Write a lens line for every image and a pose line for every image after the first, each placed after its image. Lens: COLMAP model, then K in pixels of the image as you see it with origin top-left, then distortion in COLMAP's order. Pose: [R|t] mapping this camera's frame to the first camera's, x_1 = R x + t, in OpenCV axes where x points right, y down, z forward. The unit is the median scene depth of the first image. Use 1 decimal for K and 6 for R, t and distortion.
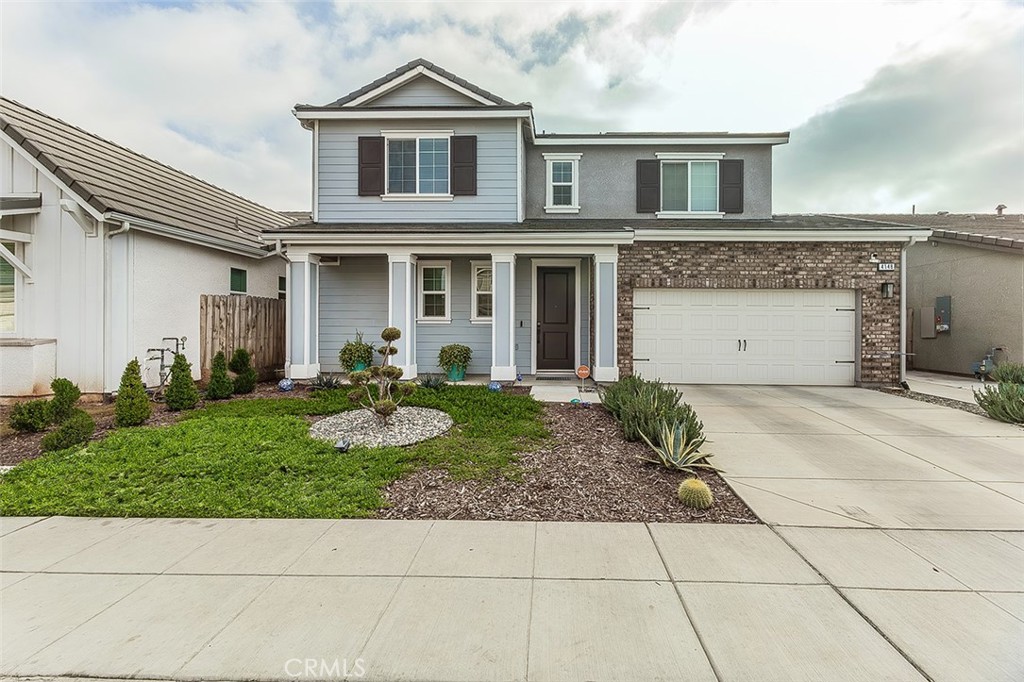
lens RADIAL K [[428.9, 0, 512.9], [0, 428.9, 335.9], [0, 0, 1]] dist [0.003376, -0.000194]
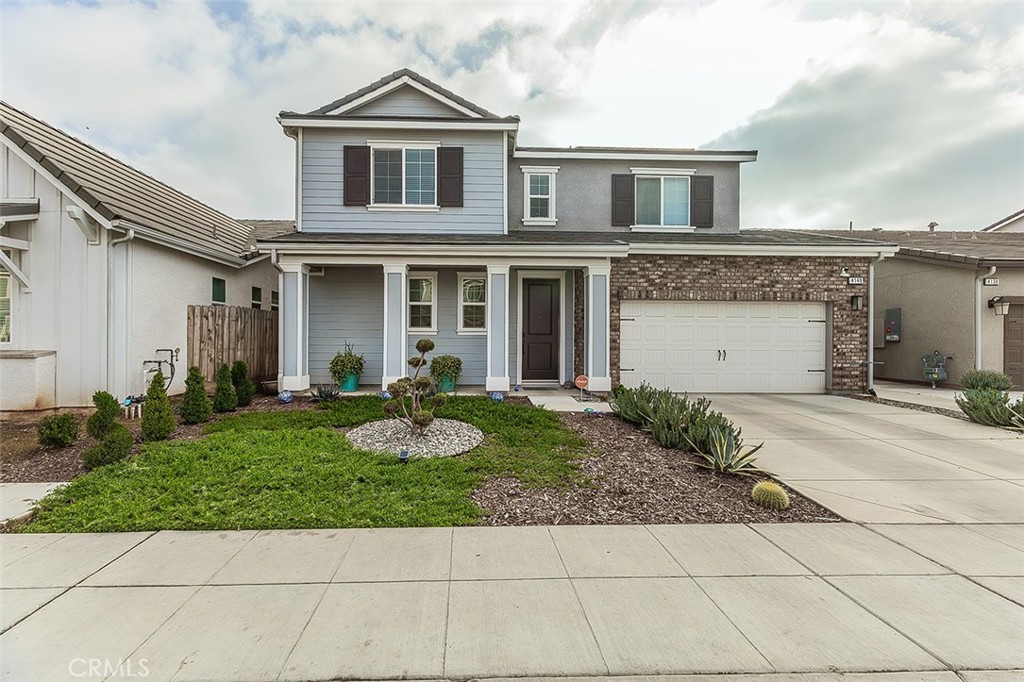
lens RADIAL K [[428.9, 0, 481.1], [0, 428.9, 346.6], [0, 0, 1]] dist [0.003376, -0.000194]
pose [[0.998582, -0.001994, 0.053204, -0.112315], [0.001991, 0.999998, 0.000104, -0.000283], [-0.053204, 0.000002, 0.998584, -0.005848]]
